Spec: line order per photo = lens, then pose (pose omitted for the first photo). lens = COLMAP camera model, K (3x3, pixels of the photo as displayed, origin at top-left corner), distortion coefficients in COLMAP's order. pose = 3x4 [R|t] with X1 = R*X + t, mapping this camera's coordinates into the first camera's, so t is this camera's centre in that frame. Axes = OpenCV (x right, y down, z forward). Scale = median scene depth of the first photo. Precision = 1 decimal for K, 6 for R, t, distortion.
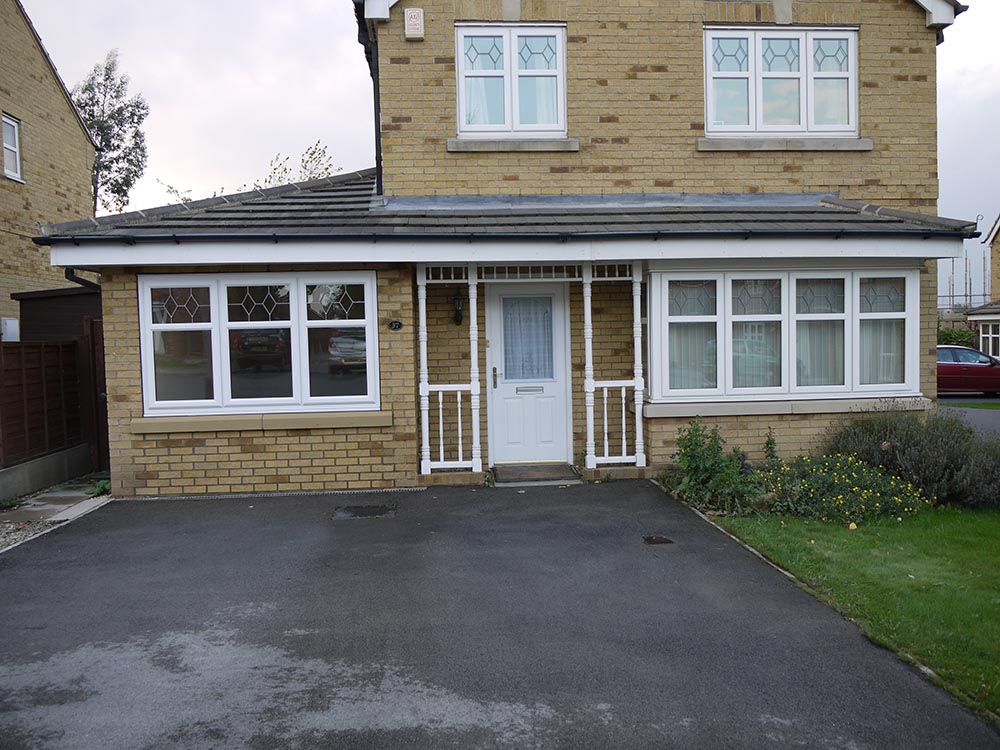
lens RADIAL K [[837.0, 0, 499.1], [0, 837.0, 372.3], [0, 0, 1]] dist [0.012191, 0.005092]
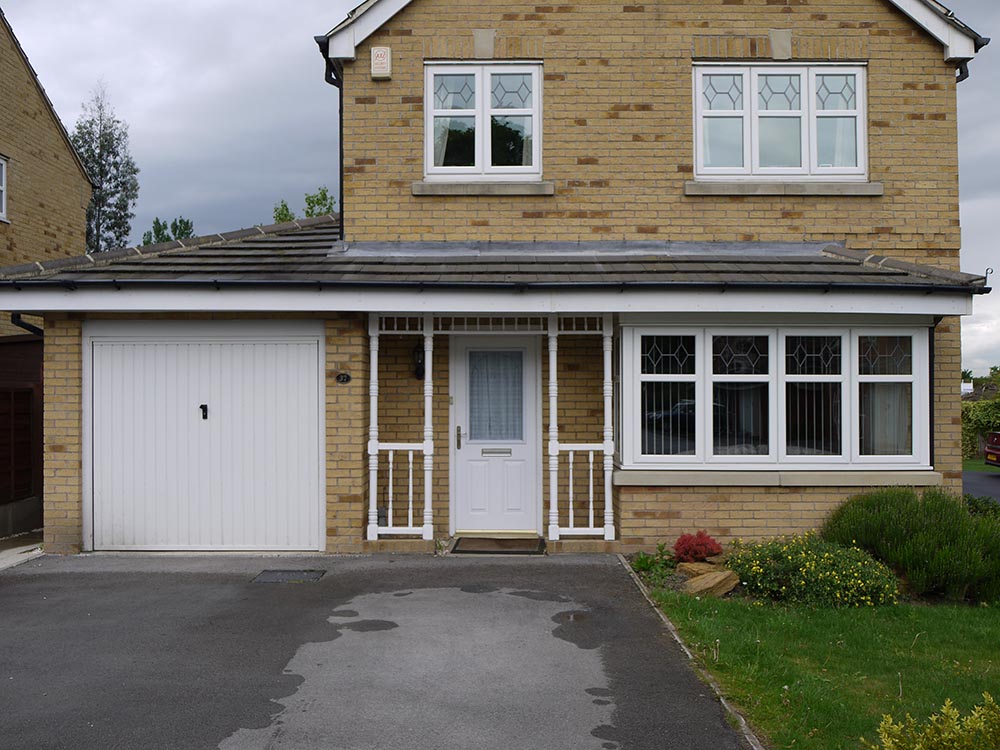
lens RADIAL K [[976.6, 0, 500.7], [0, 976.6, 374.3], [0, 0, 1]] dist [0.013348, 0.000000]
pose [[0.996010, 0.019689, -0.087039, 0.135871], [-0.025296, 0.997642, -0.063794, 0.004502], [0.085578, 0.065741, 0.994160, -0.066945]]
